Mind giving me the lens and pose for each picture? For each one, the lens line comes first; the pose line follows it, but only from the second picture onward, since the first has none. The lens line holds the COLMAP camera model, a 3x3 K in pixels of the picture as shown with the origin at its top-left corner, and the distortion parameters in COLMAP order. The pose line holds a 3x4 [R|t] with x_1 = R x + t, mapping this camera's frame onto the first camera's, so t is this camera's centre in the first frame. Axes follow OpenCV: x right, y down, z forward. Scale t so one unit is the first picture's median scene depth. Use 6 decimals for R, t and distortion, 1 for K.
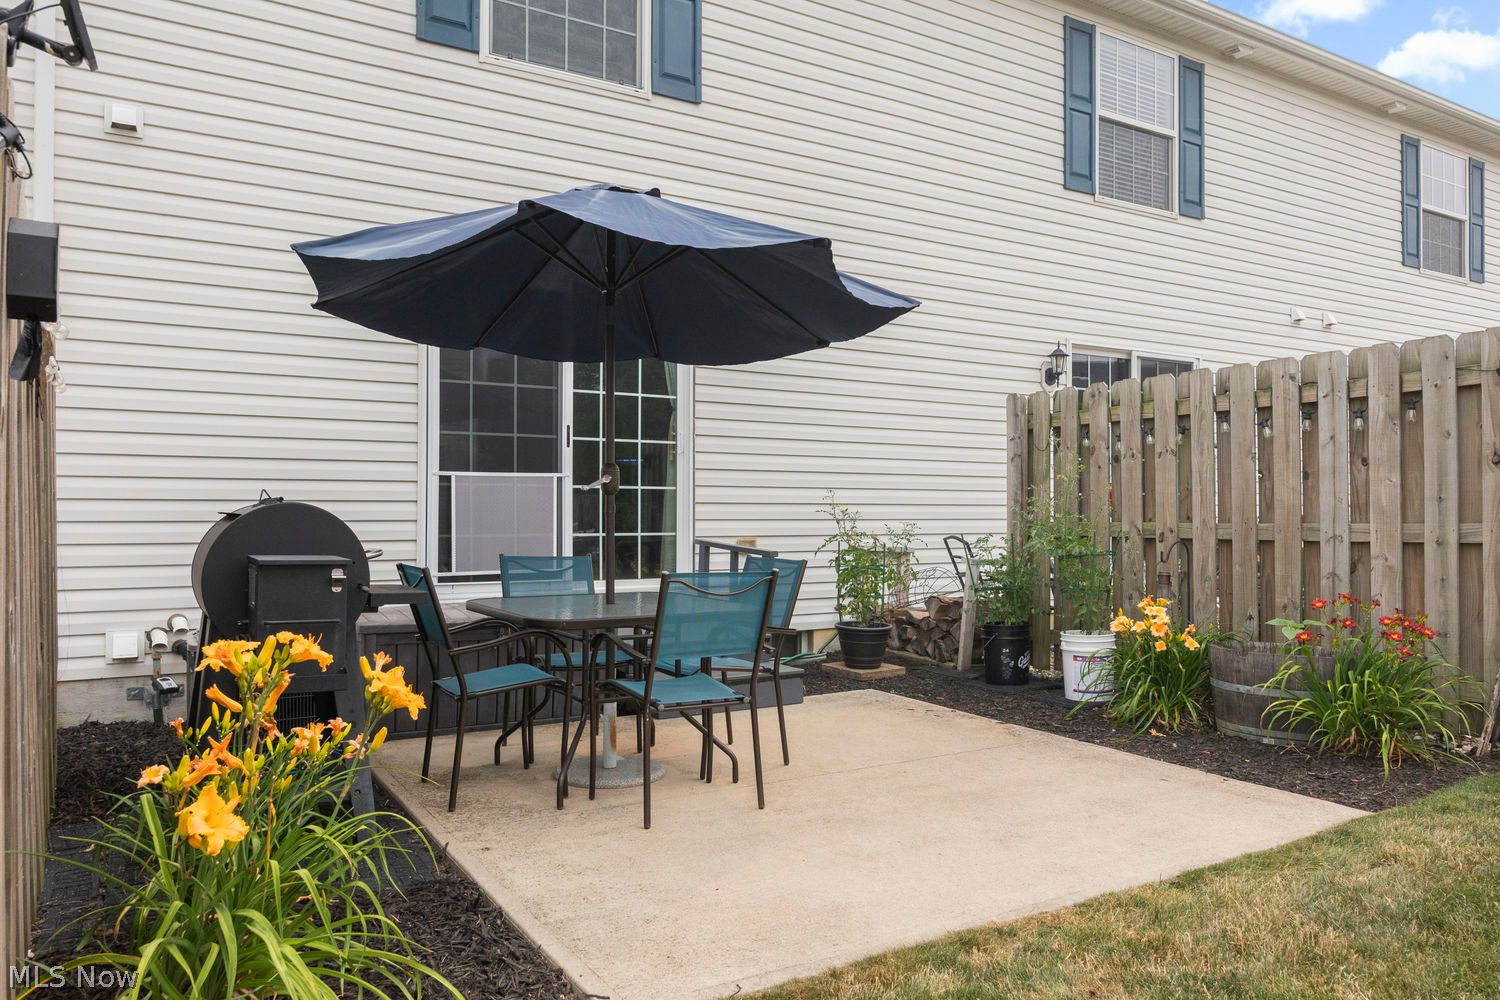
lens RADIAL K [[1056.4, 0, 737.9], [0, 1056.4, 508.7], [0, 0, 1]] dist [-0.008306, 0.009477]
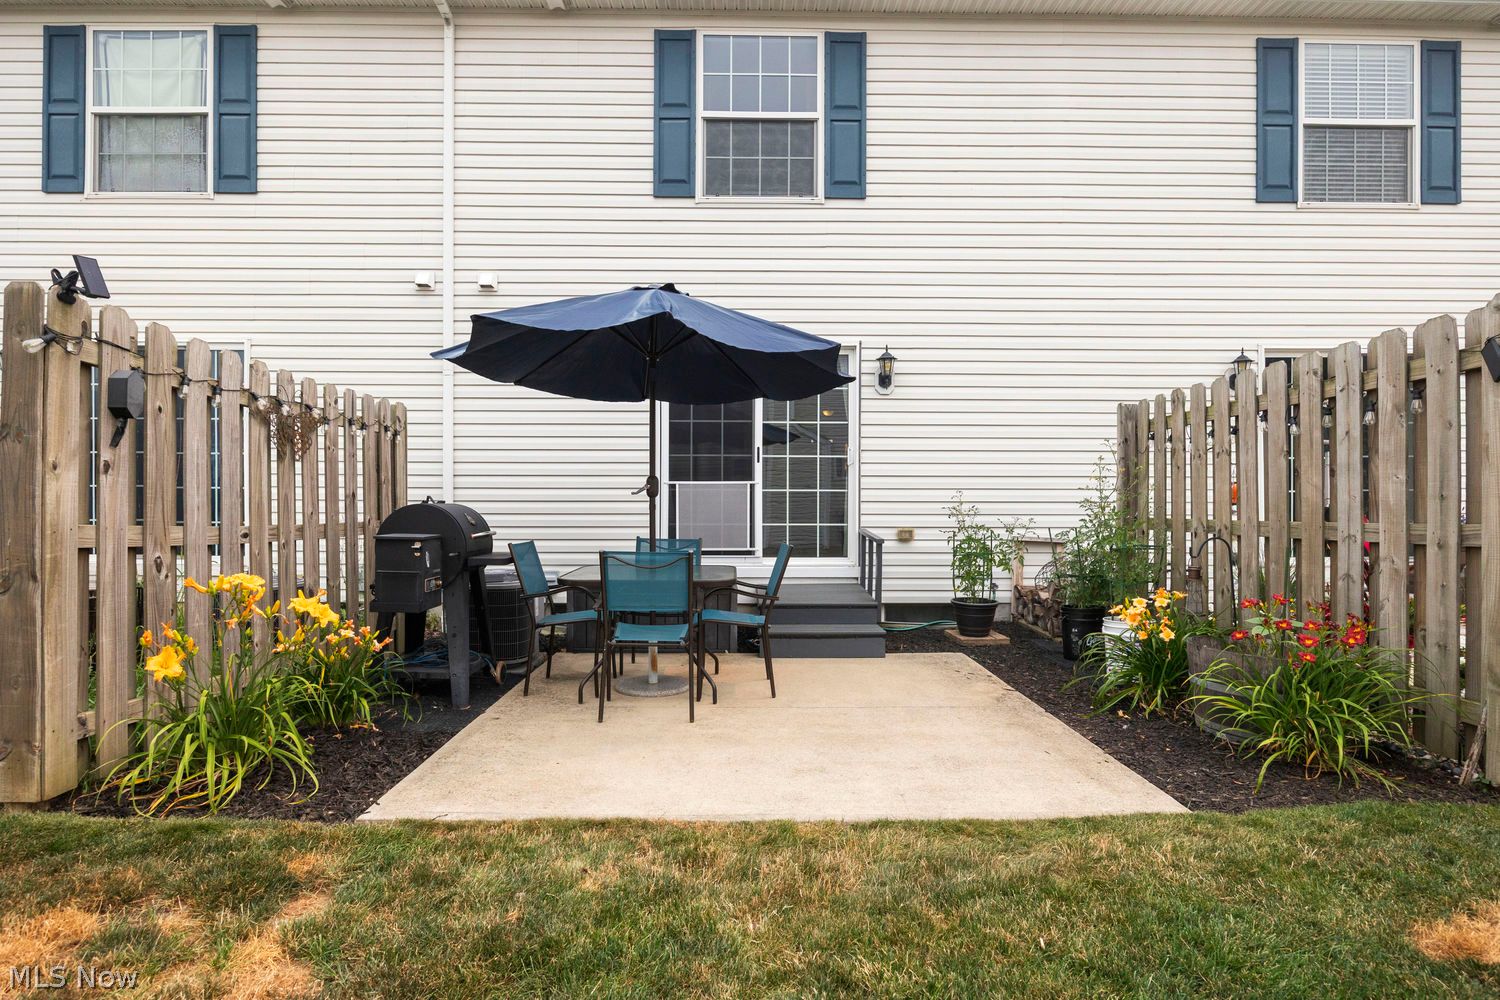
lens RADIAL K [[781.1, 0, 738.1], [0, 781.1, 508.8], [0, 0, 1]] dist [-0.005906, -0.001143]
pose [[0.860002, 0.002521, -0.510284, 0.363449], [0.000775, 0.999980, 0.006247, -0.002657], [0.510290, -0.005767, 0.859983, 0.088501]]
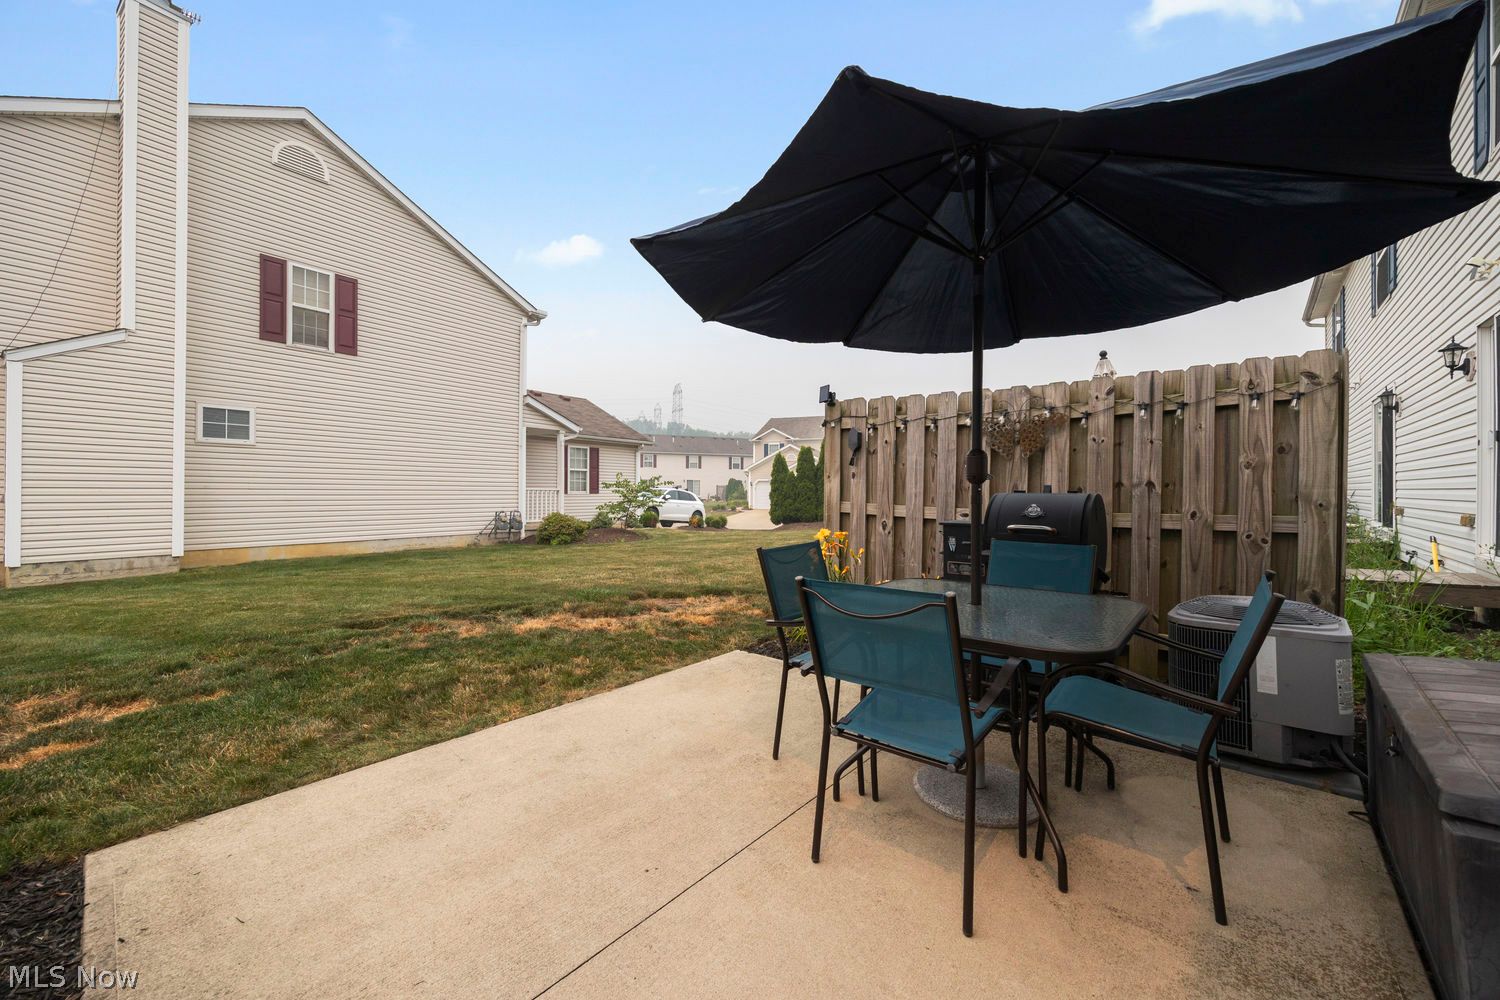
lens RADIAL K [[568.7, 0, 749.6], [0, 568.7, 492.7], [0, 0, 1]] dist [0.000106, 0.000093]
pose [[-0.949095, -0.004946, -0.314953, 0.148128], [-0.005424, 0.999985, 0.000641, -0.002574], [0.314945, 0.002317, -0.949107, 0.953606]]
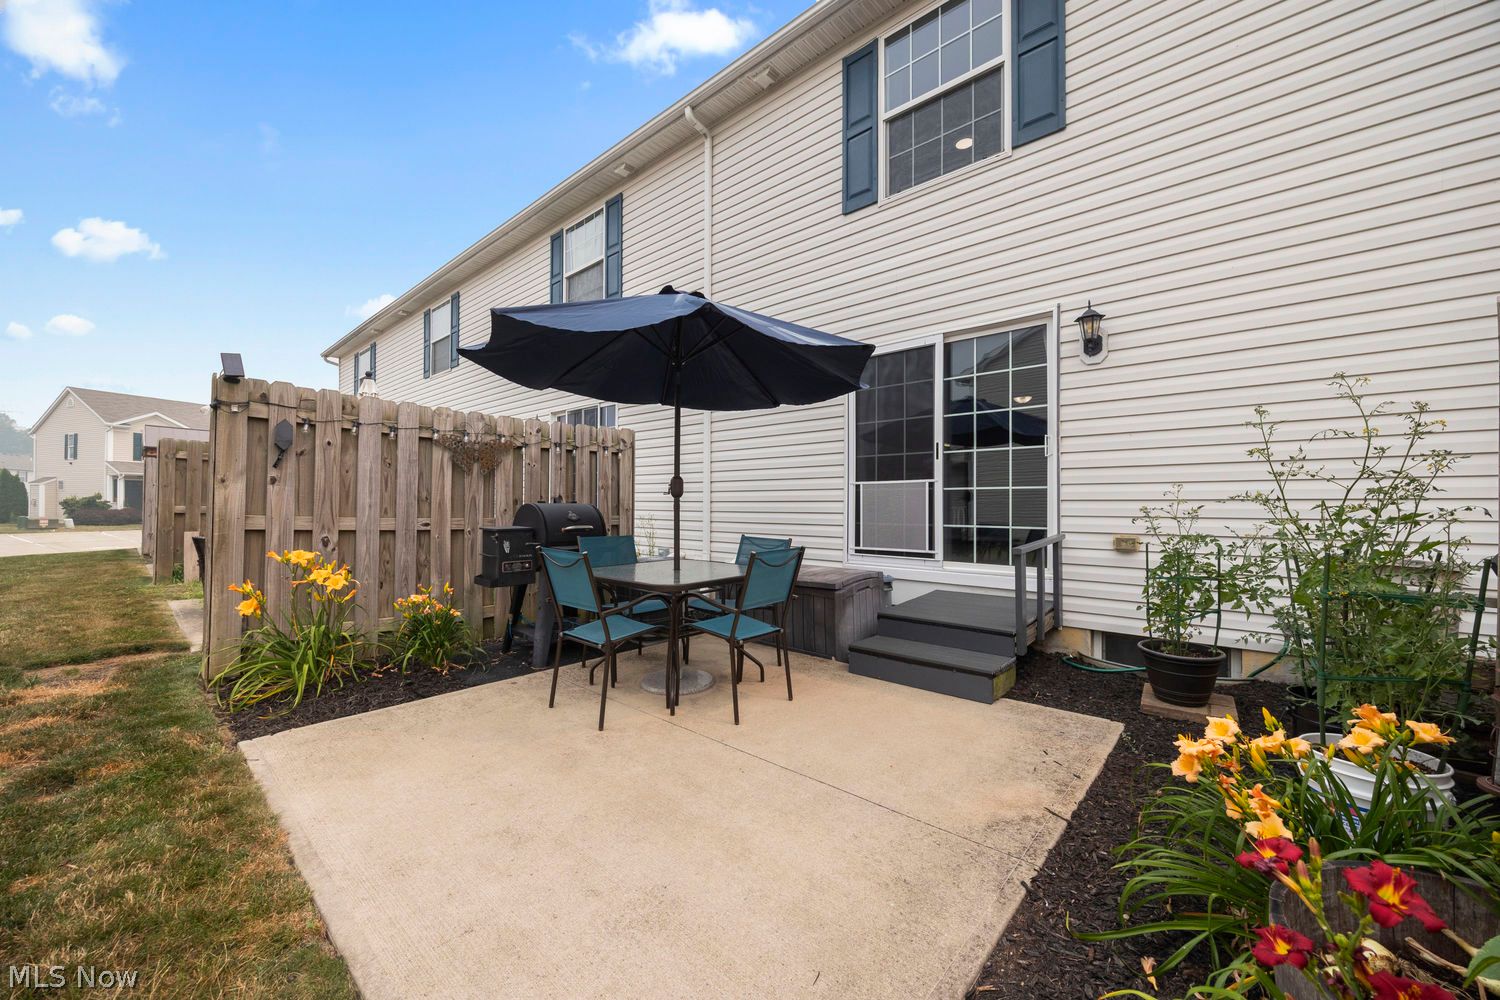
lens RADIAL K [[568.7, 0, 744.2], [0, 568.7, 496.7], [0, 0, 1]] dist [0.000106, 0.000093]
pose [[0.290552, -0.013520, -0.956764, 0.466126], [0.000294, 0.999901, -0.014040, -0.001354], [0.956859, 0.003798, 0.290528, 0.582975]]
